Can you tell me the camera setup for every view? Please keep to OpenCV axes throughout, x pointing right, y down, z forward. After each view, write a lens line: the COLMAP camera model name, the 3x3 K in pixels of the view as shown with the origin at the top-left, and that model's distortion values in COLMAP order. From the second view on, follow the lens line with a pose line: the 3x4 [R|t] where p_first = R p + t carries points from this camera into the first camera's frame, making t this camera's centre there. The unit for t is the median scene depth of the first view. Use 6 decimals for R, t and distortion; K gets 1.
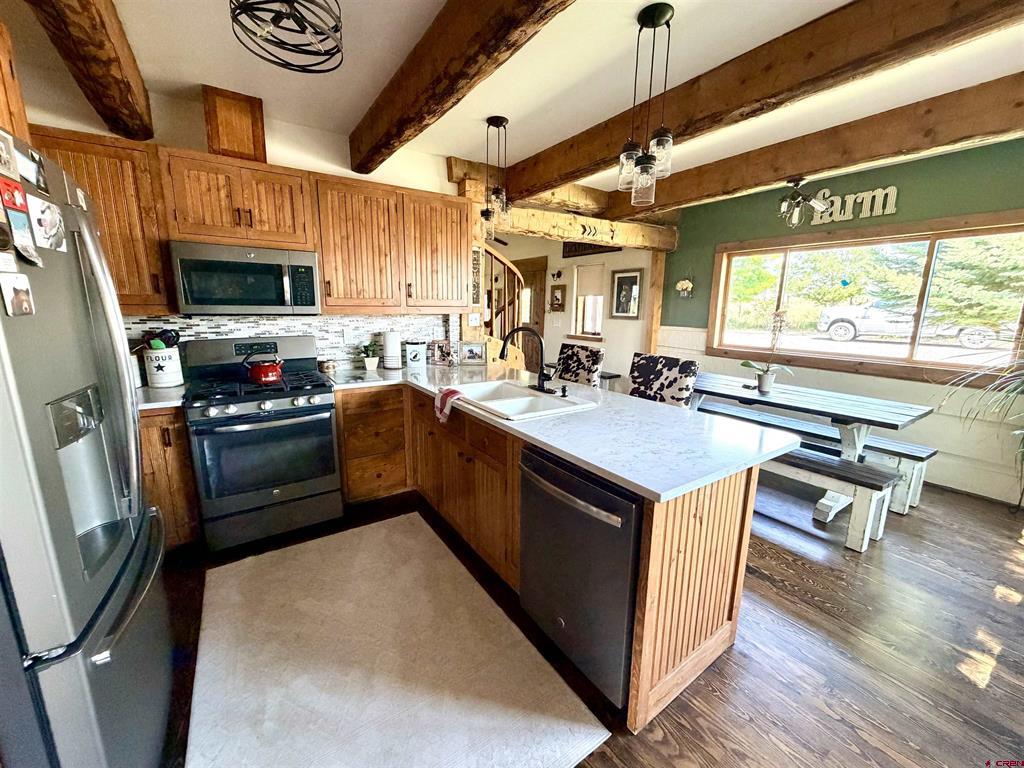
lens RADIAL K [[409.3, 0, 510.9], [0, 409.3, 387.6], [0, 0, 1]] dist [-0.000823, -0.000217]
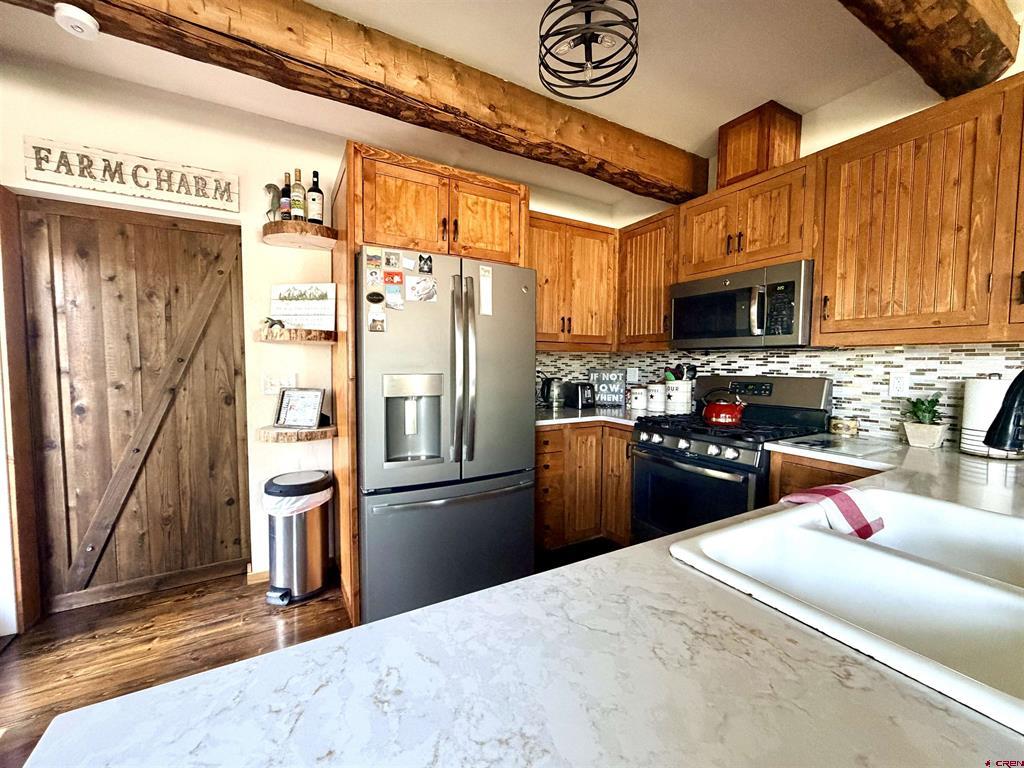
lens RADIAL K [[409.3, 0, 510.9], [0, 409.3, 387.6], [0, 0, 1]] dist [-0.000823, -0.000217]
pose [[-0.084934, 0.050113, -0.995126, 0.296908], [-0.203053, 0.976905, 0.066525, -0.054896], [0.975477, 0.207713, -0.072797, 0.597720]]
